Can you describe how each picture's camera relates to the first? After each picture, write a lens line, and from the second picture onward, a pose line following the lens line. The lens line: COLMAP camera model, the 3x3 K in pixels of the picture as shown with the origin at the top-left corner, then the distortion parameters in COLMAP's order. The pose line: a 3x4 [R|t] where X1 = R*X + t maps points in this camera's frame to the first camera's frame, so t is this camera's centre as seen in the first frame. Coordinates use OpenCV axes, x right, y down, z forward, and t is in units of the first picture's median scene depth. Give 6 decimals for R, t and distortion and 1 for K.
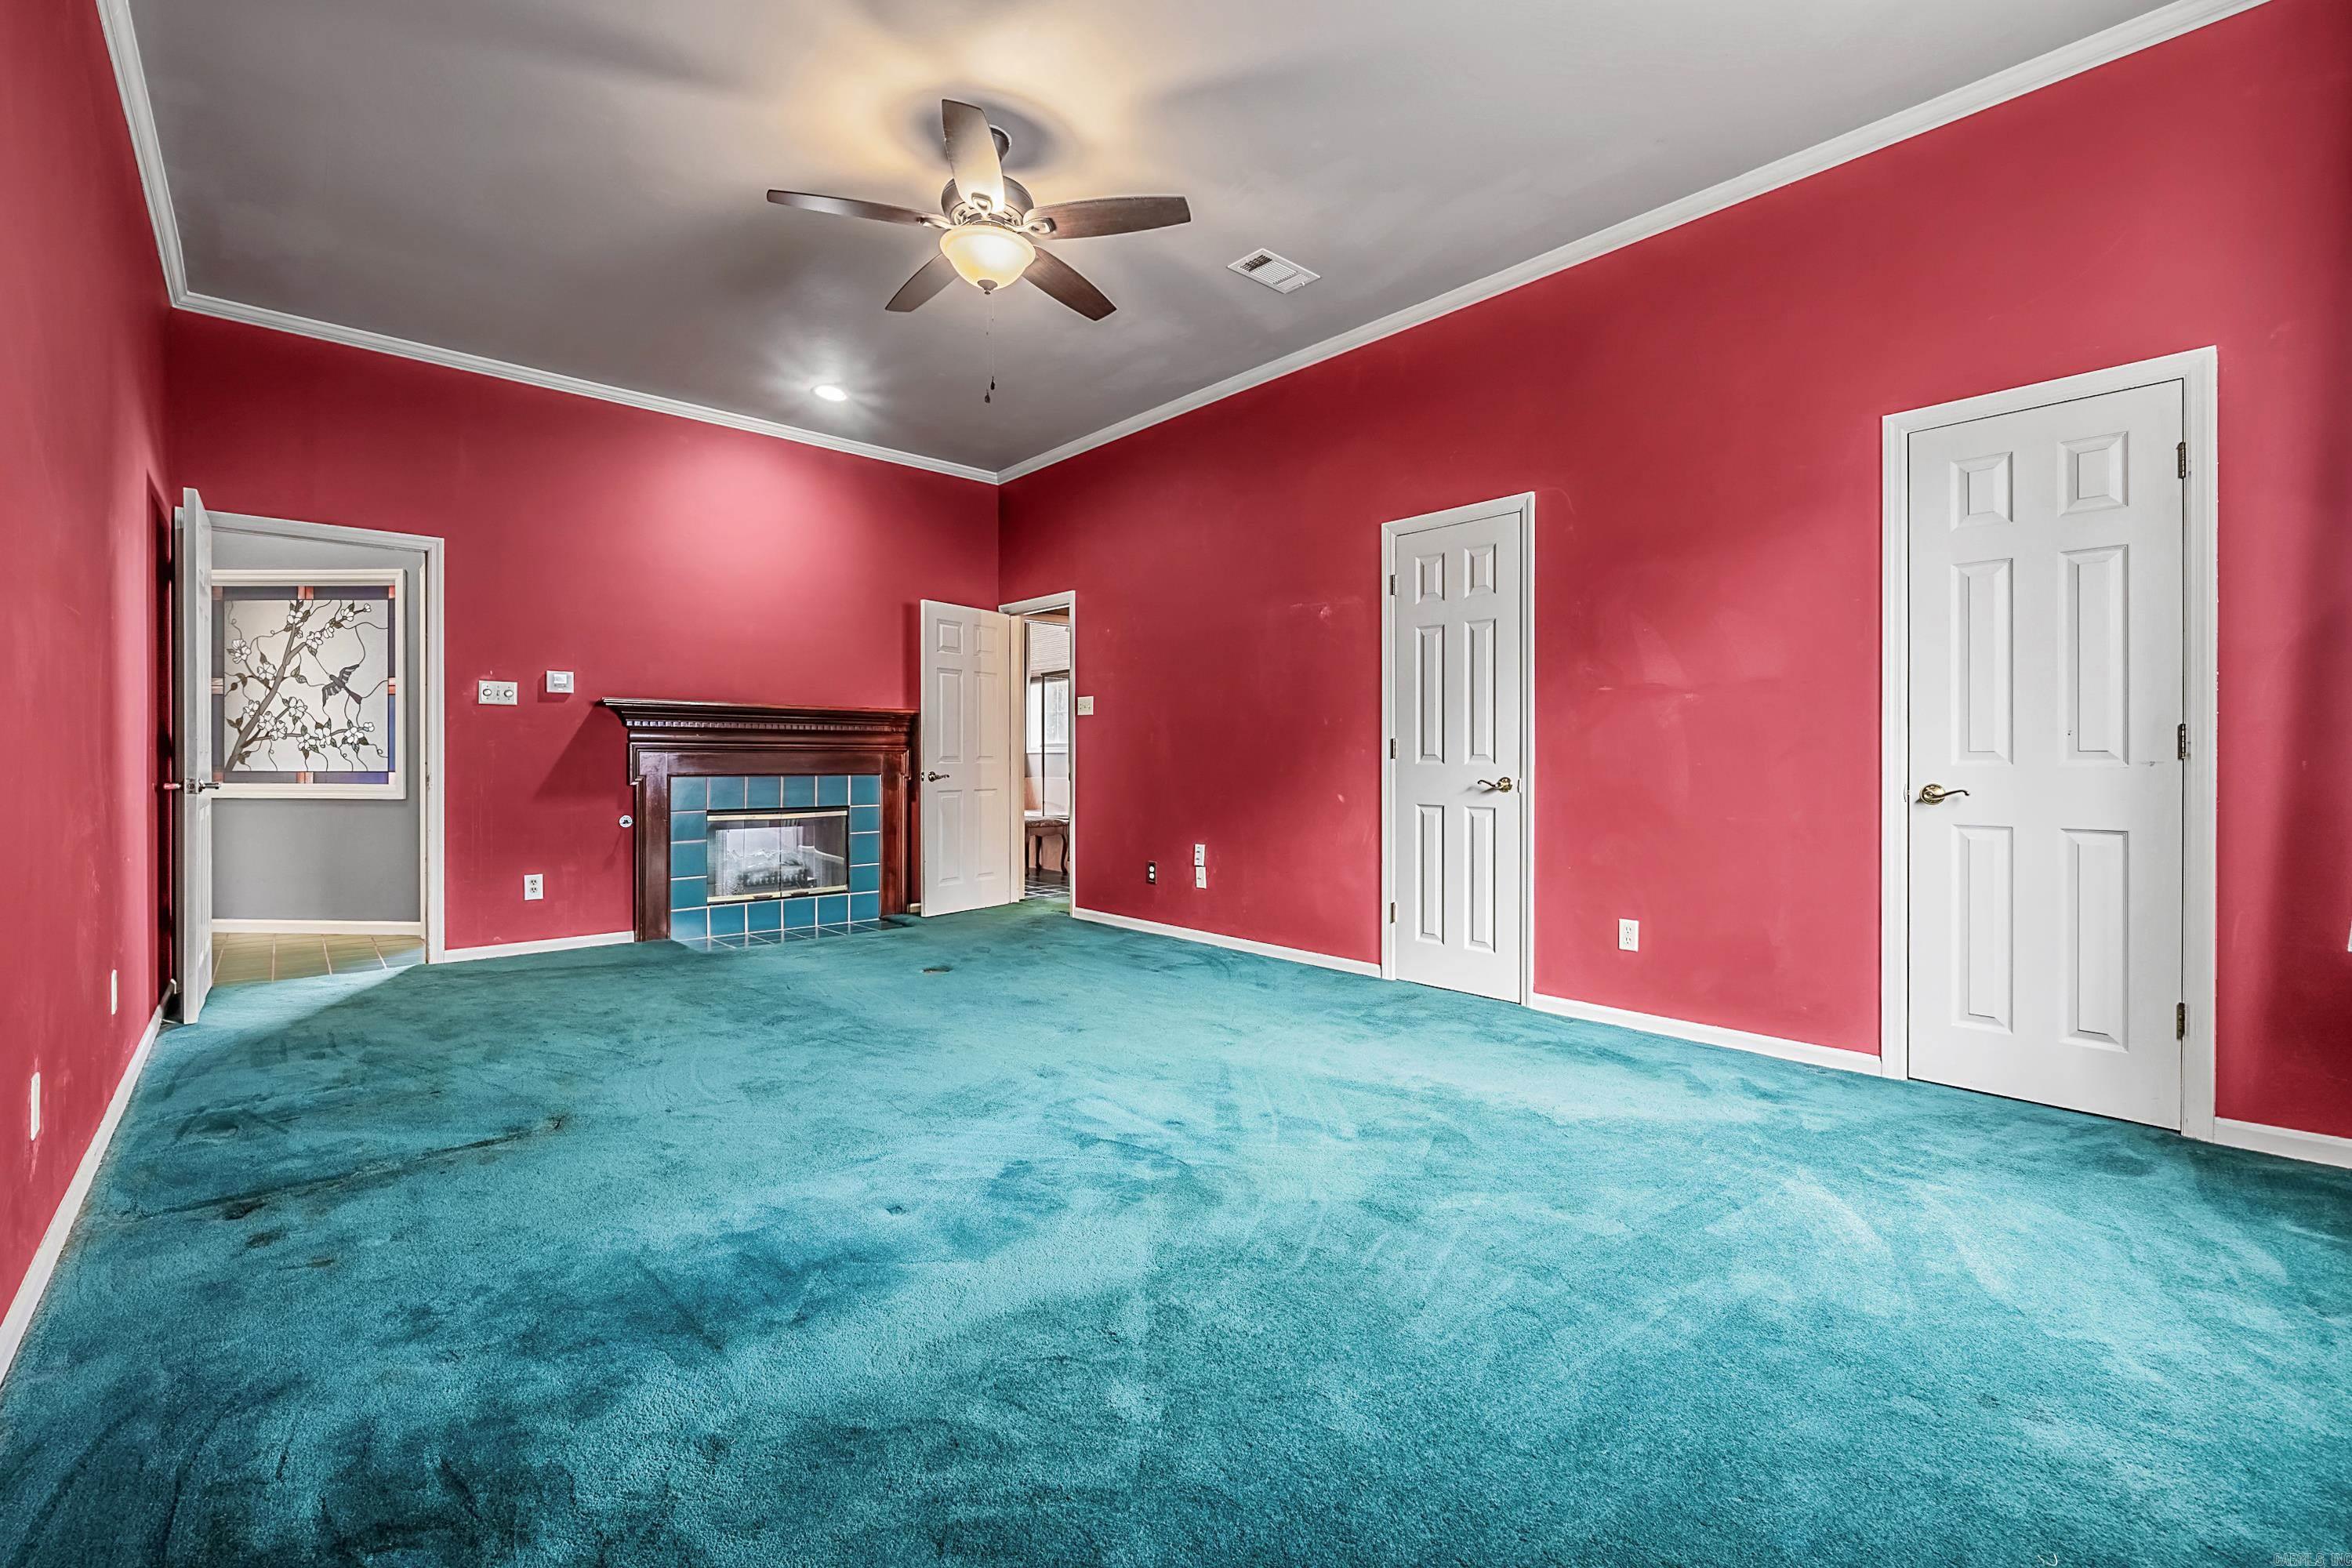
lens RADIAL K [[992.3, 0, 1177.3], [0, 992.3, 765.4], [0, 0, 1]] dist [-0.008198, -0.000366]
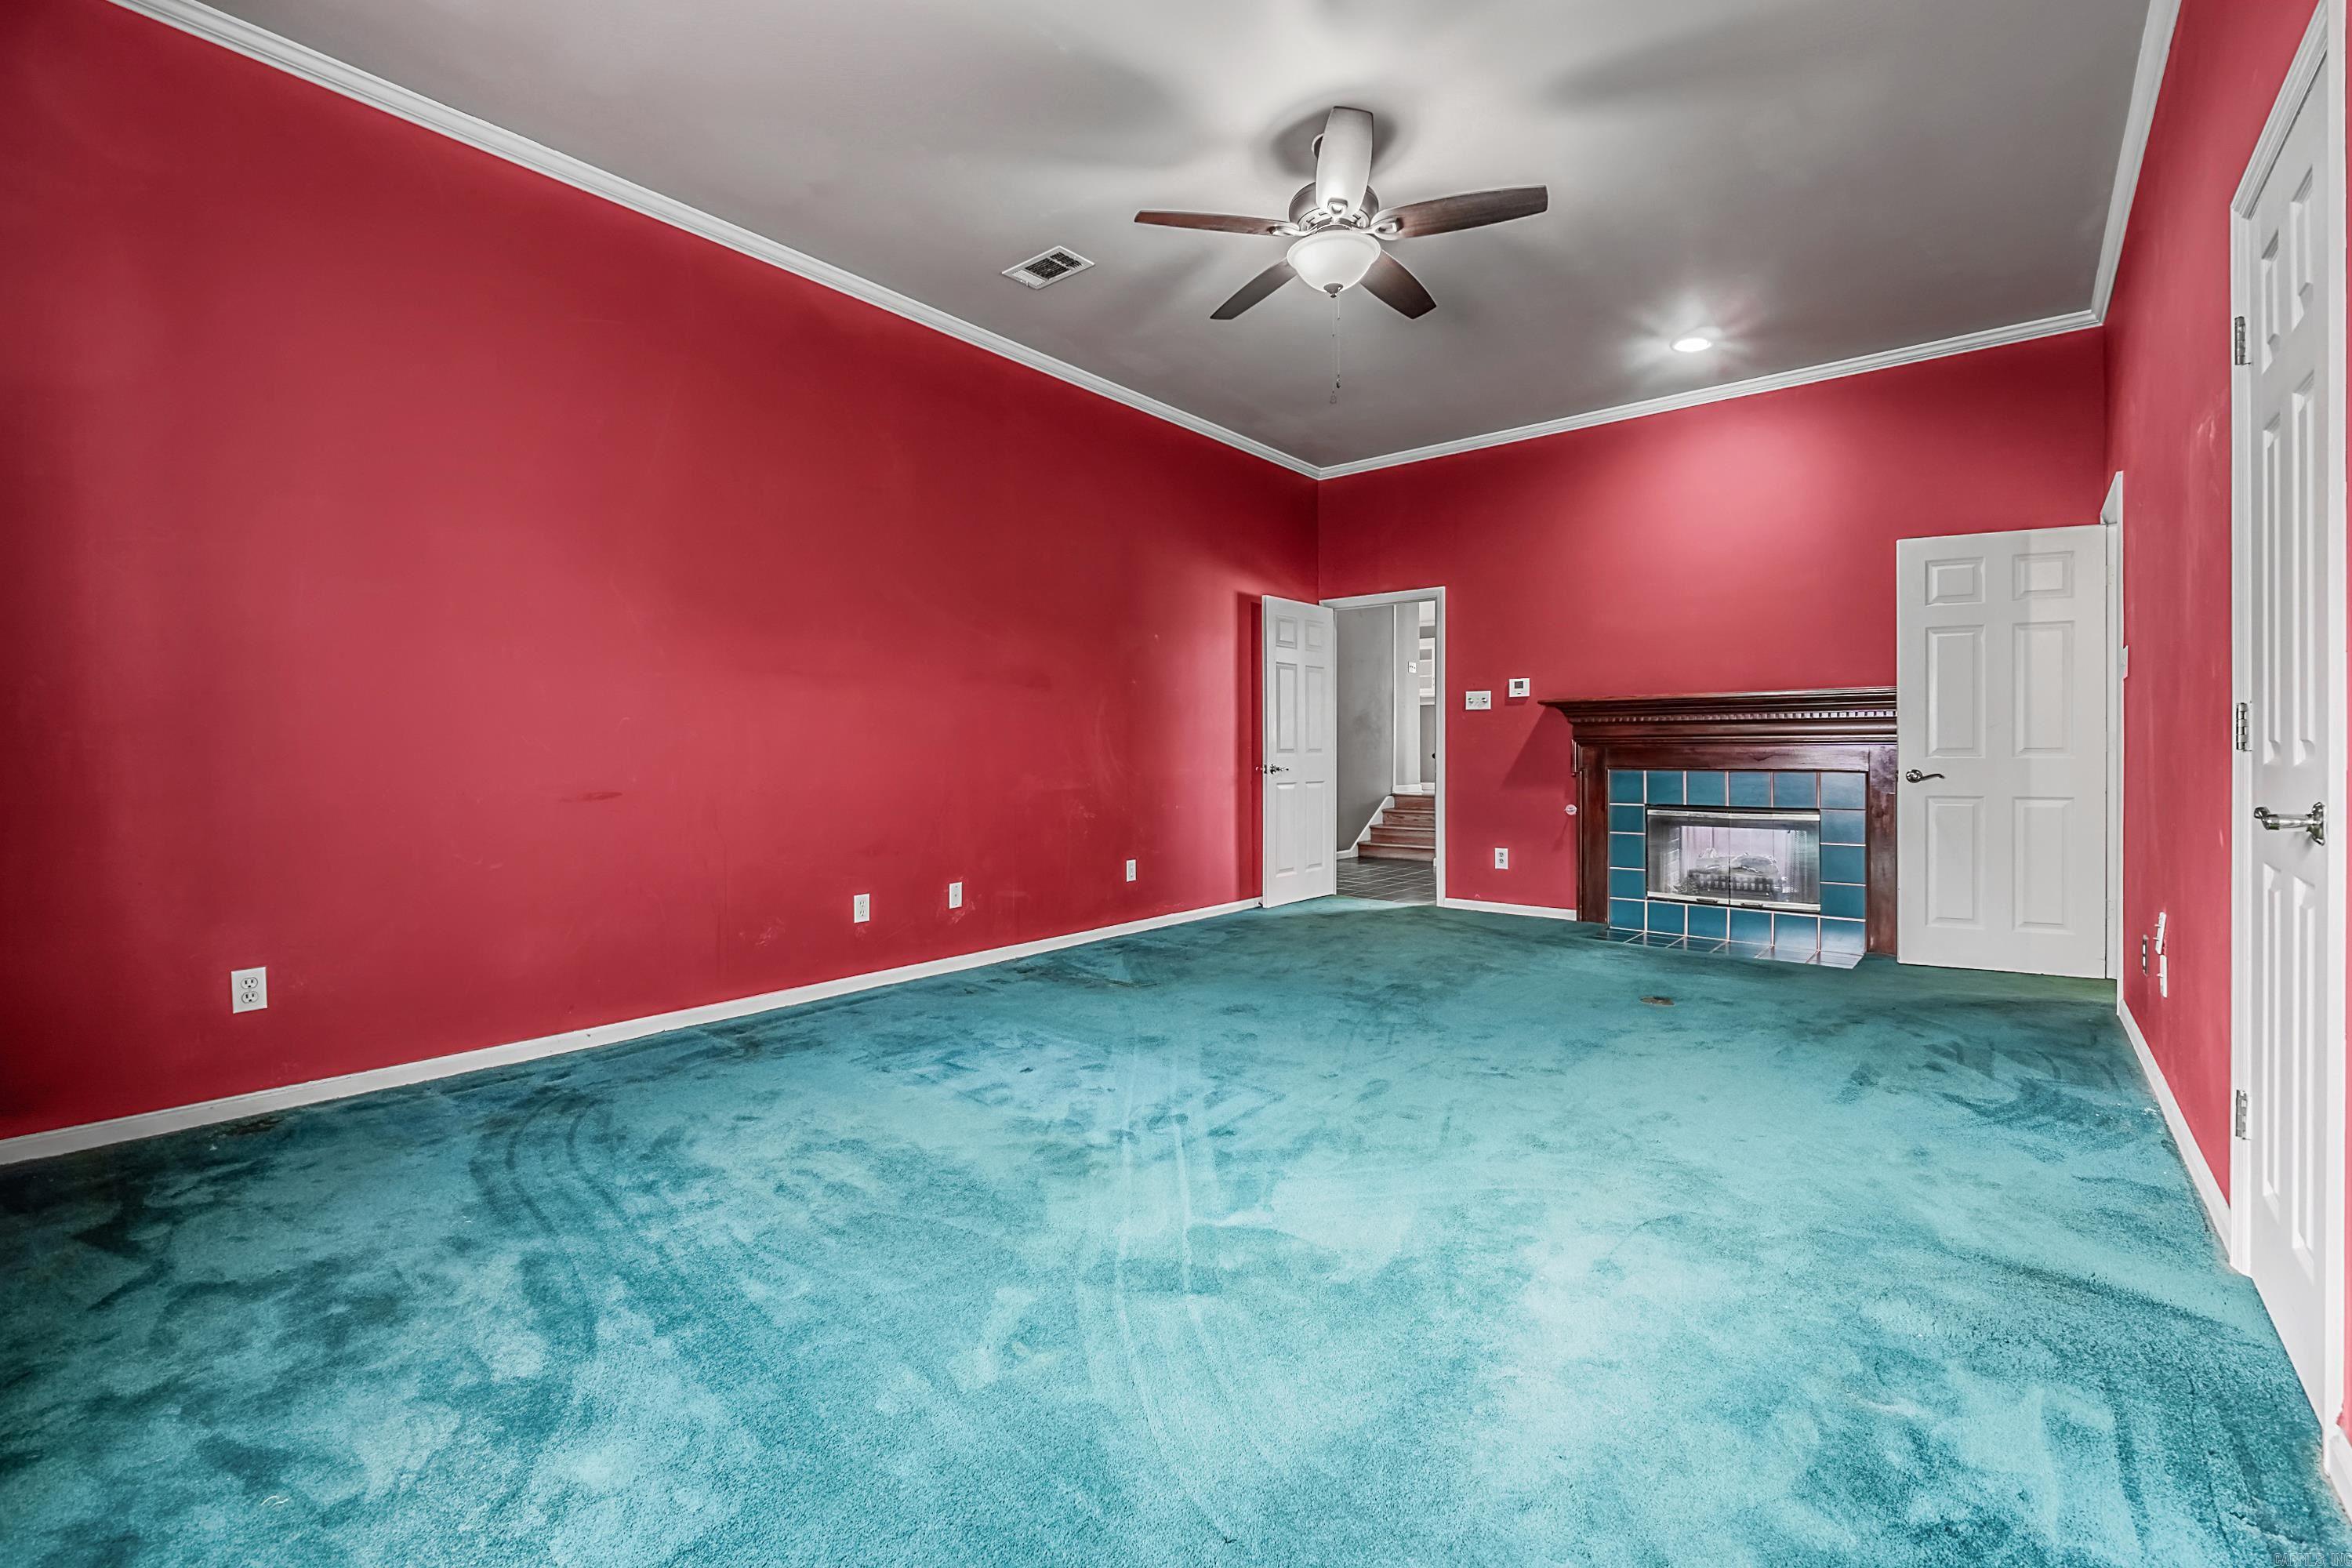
lens RADIAL K [[992.3, 0, 1180.2], [0, 992.3, 760.3], [0, 0, 1]] dist [-0.008198, -0.000366]
pose [[0.151125, 0.005805, -0.988498, 0.431514], [-0.004119, 0.999978, 0.005243, -0.002101], [0.988506, 0.003279, 0.151146, 0.374049]]
